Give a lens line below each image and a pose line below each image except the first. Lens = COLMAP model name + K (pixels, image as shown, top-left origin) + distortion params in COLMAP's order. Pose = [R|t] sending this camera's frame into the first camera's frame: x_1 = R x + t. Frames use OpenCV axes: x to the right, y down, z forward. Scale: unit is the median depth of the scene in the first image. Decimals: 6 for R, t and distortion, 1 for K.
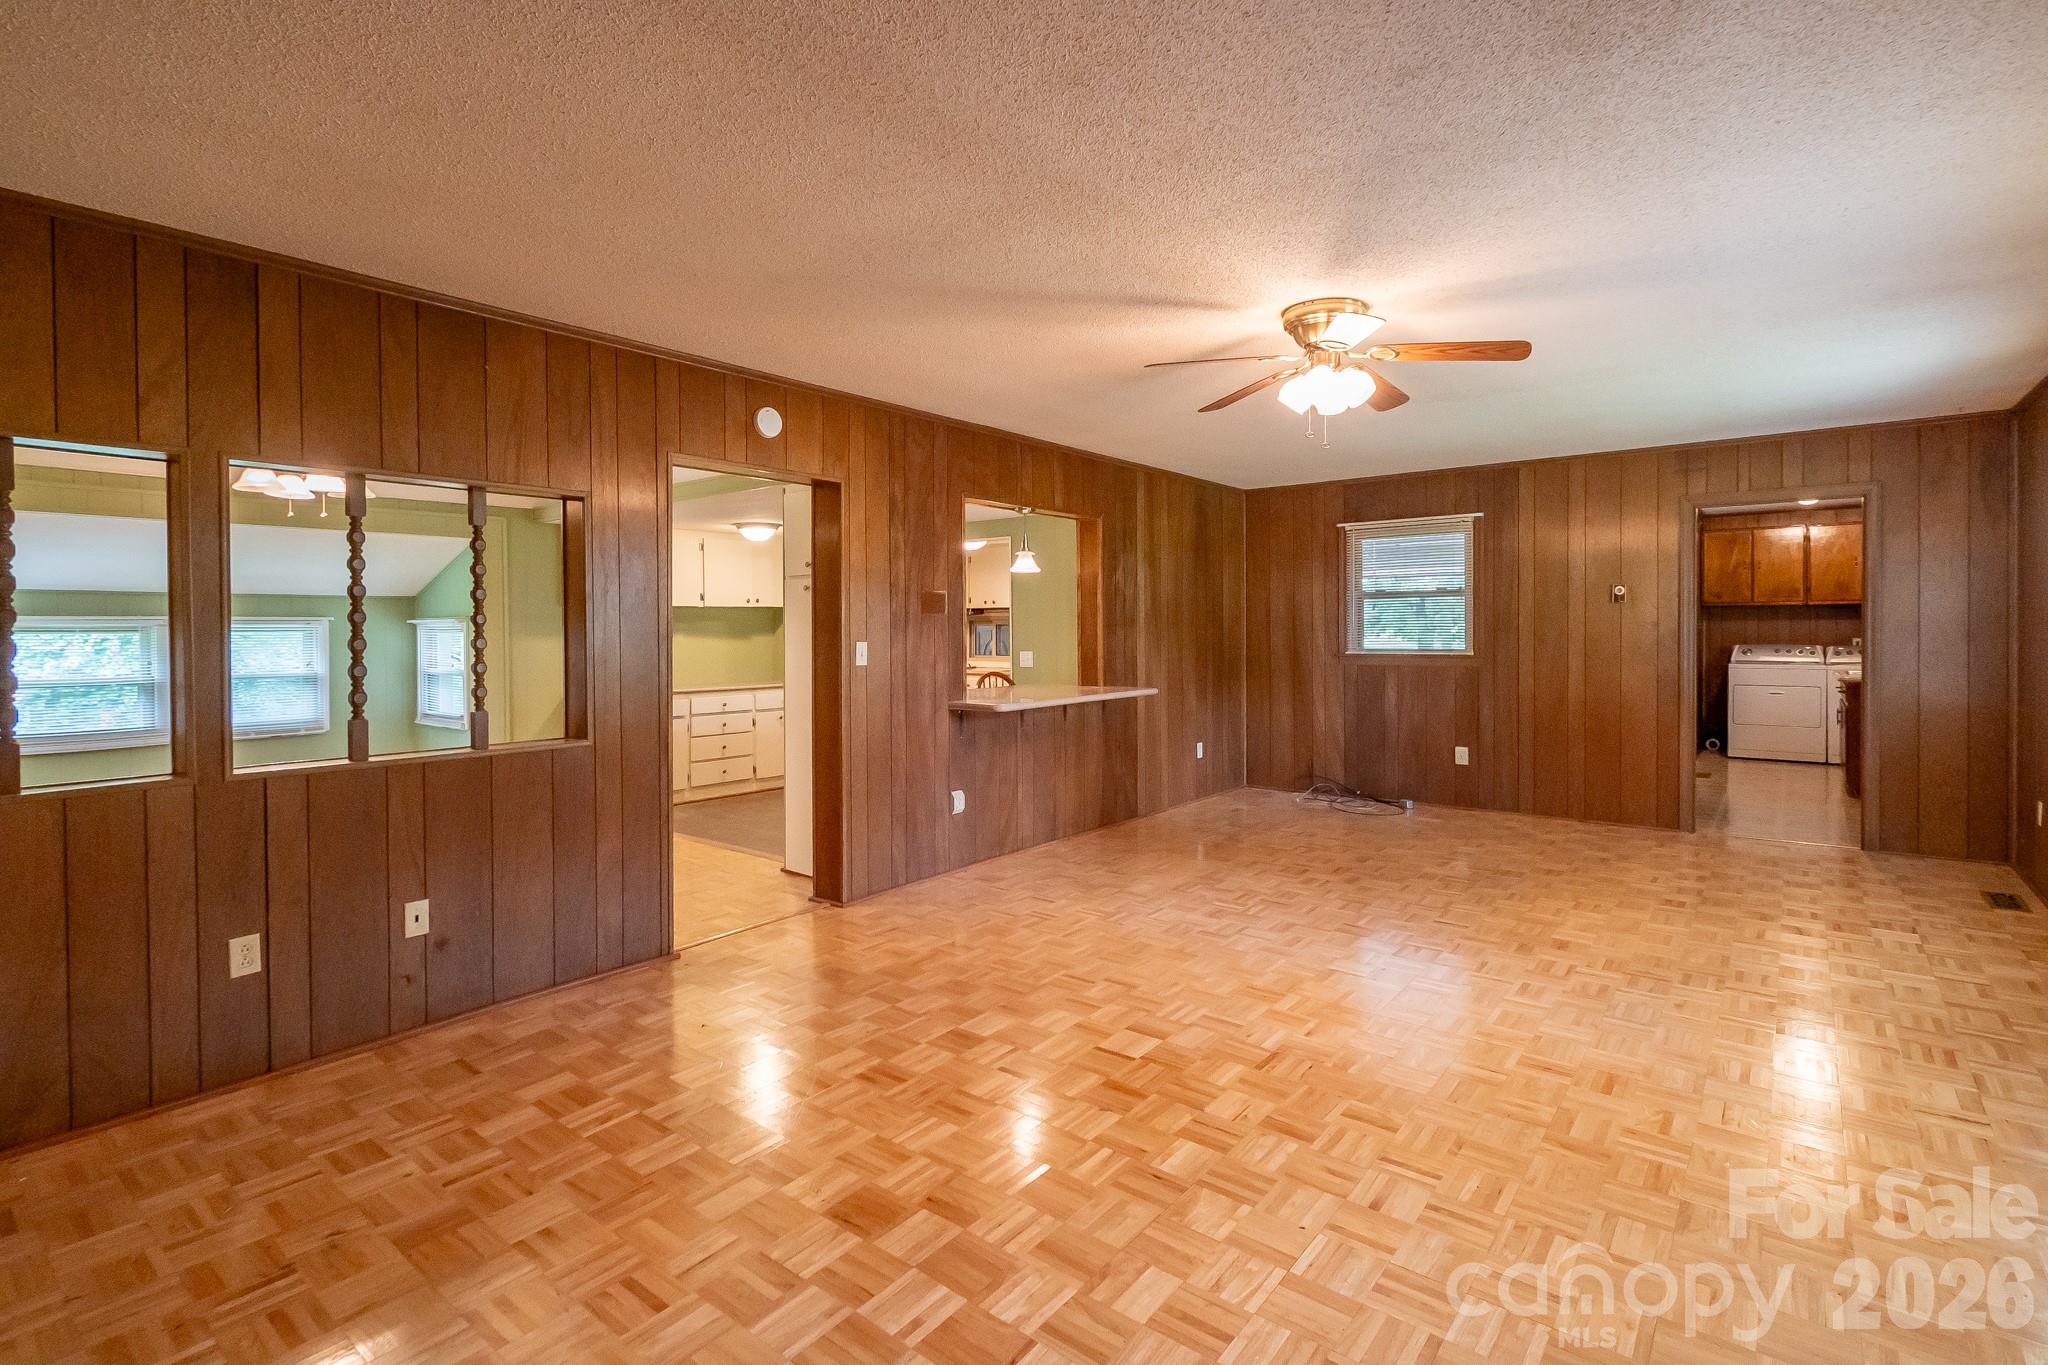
lens RADIAL K [[952.2, 0, 1041.8], [0, 952.2, 634.0], [0, 0, 1]] dist [0.002119, -0.000033]
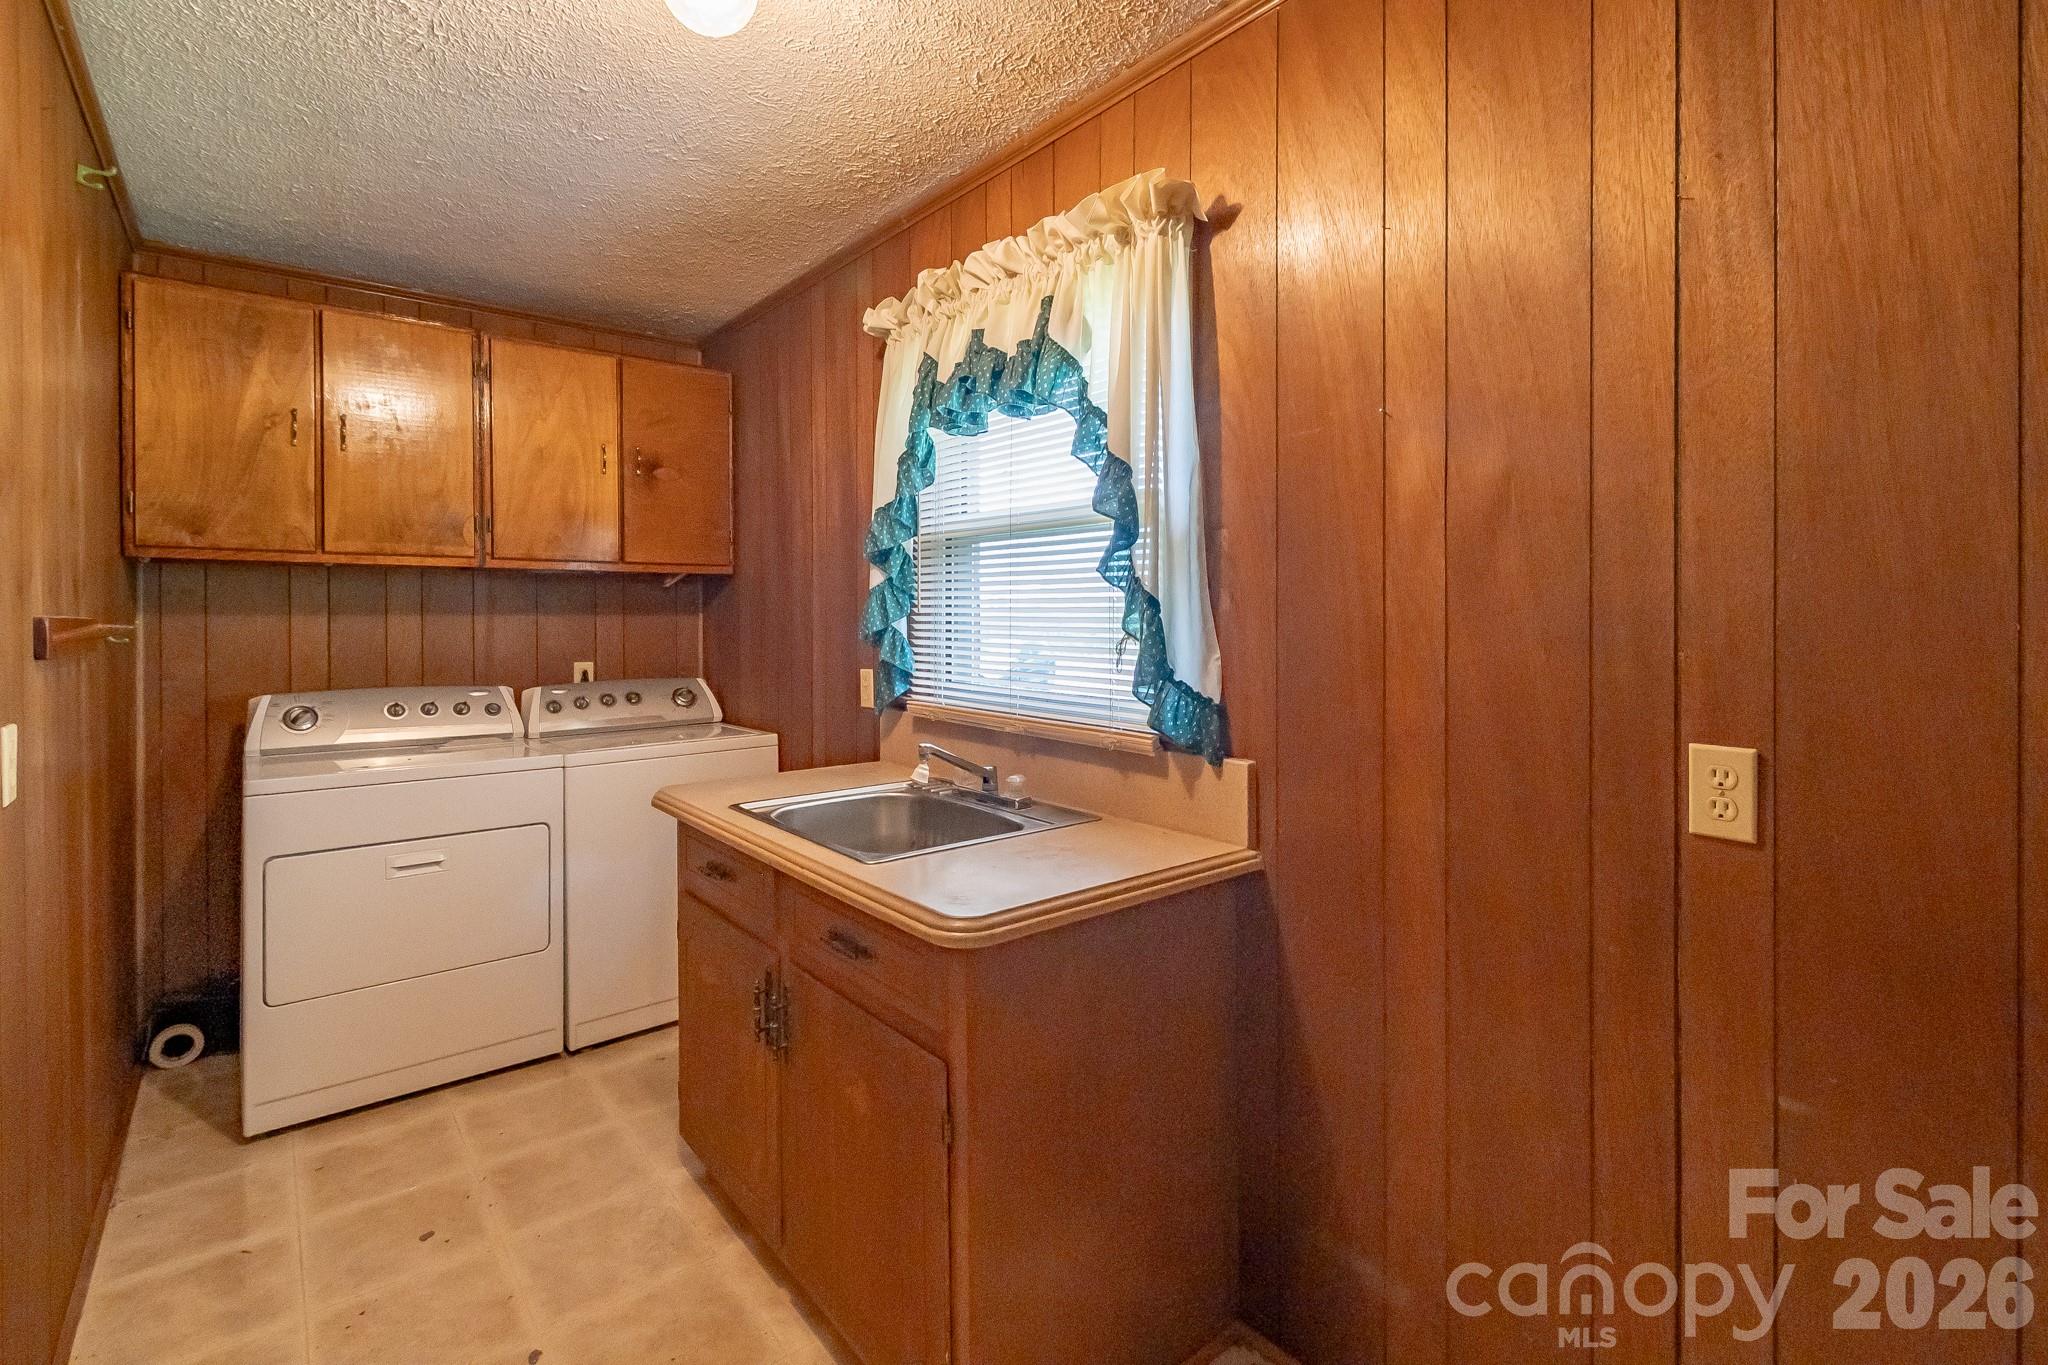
lens RADIAL K [[952.2, 0, 1041.8], [0, 952.2, 634.0], [0, 0, 1]] dist [0.002119, -0.000033]
pose [[0.203758, -0.004678, 0.979010, 0.497293], [0.005046, 0.999980, 0.003728, -0.007452], [-0.979008, 0.004180, 0.203778, 0.715855]]
